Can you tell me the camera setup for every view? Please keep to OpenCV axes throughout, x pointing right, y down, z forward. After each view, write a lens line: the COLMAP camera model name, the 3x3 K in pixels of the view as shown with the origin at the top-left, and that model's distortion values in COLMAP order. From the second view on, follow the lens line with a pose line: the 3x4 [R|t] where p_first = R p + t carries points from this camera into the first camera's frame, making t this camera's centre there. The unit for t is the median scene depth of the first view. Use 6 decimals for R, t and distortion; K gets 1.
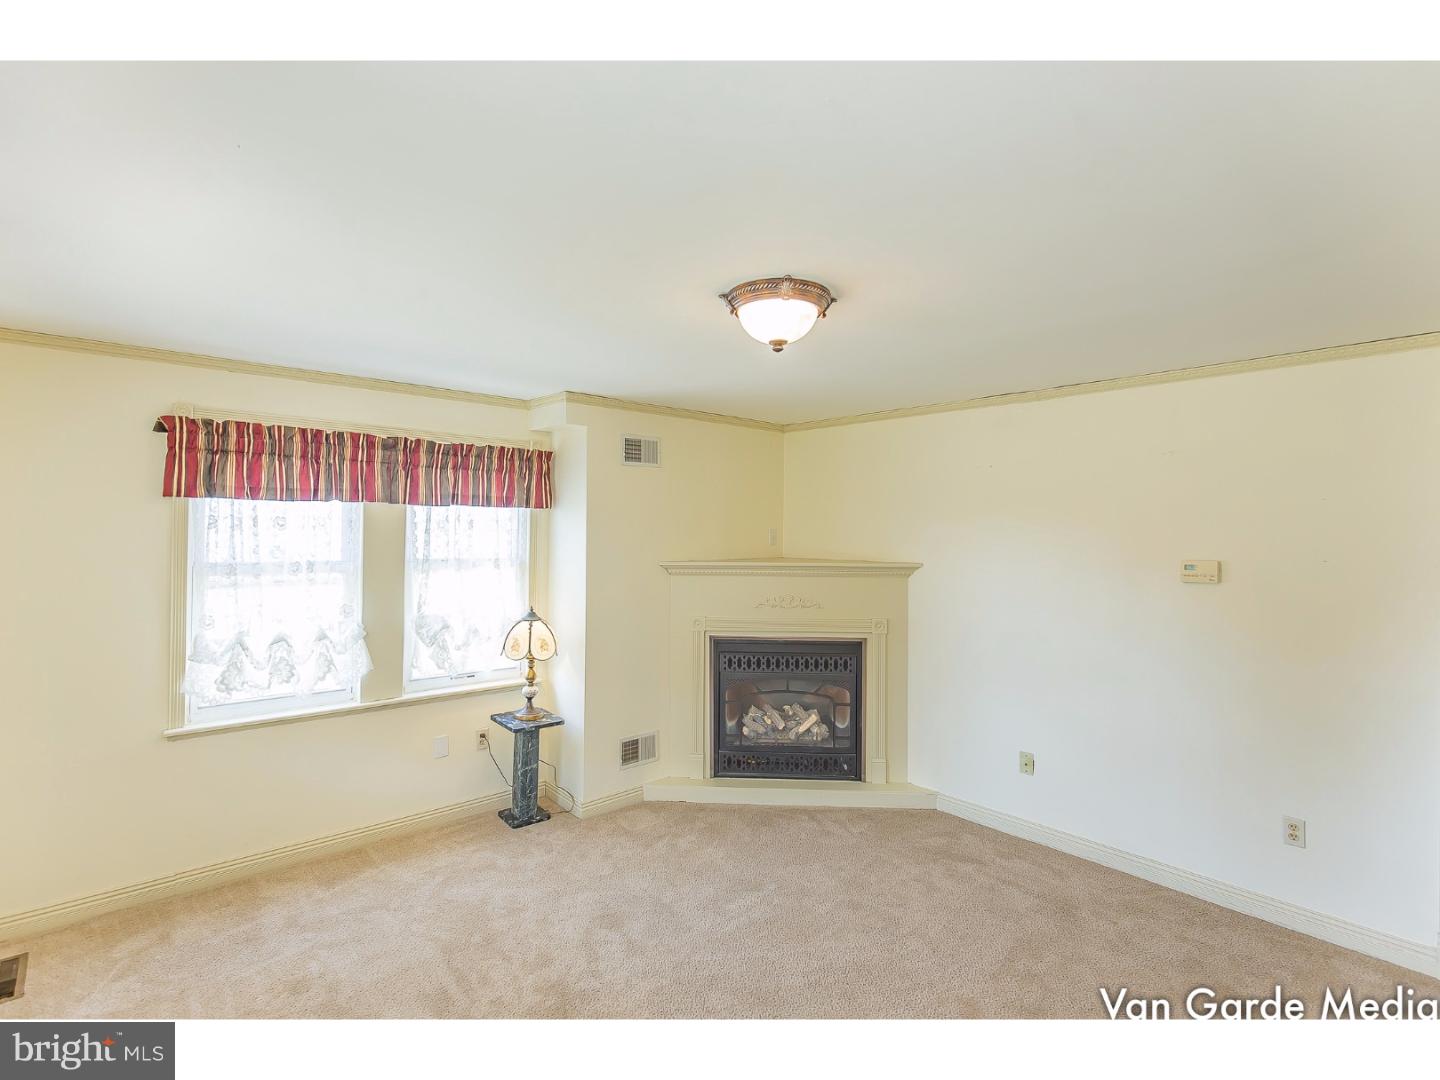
lens RADIAL K [[692.2, 0, 720.2], [0, 692.2, 533.6], [0, 0, 1]] dist [0.002337, 0.000051]
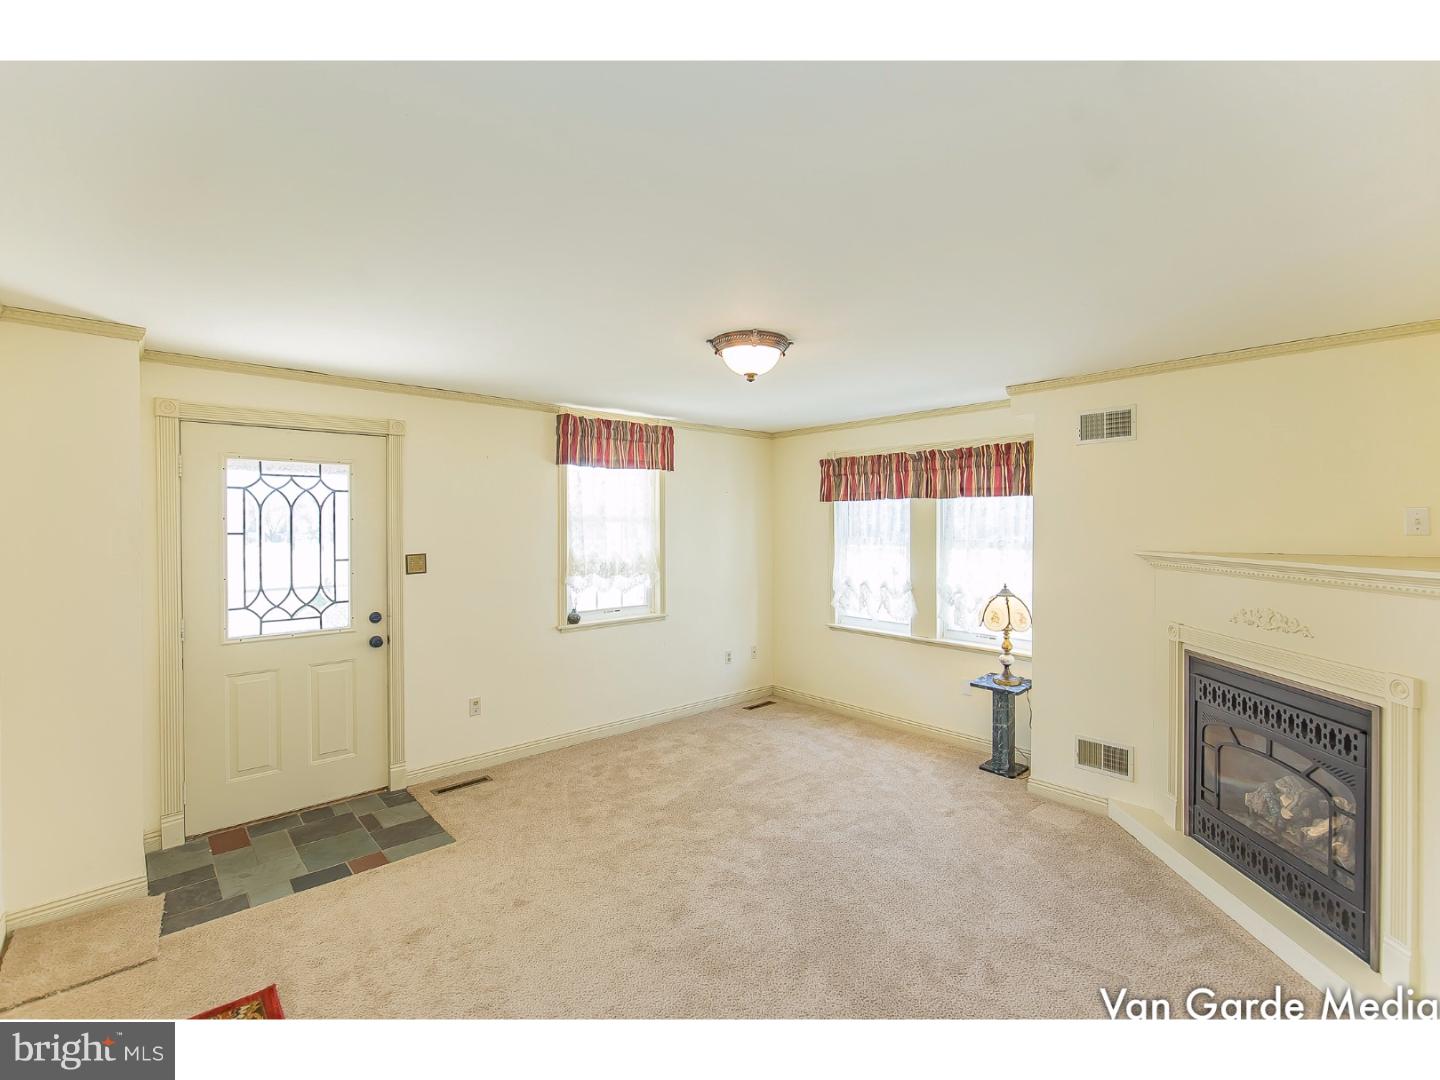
lens RADIAL K [[644.3, 0, 721.4], [0, 644.3, 531.0], [0, 0, 1]] dist [-0.001397, -0.000281]
pose [[0.016697, 0.007399, -0.999833, 0.775932], [0.001332, 0.999972, 0.007423, 0.011308], [0.999860, -0.001456, 0.016687, 0.531936]]
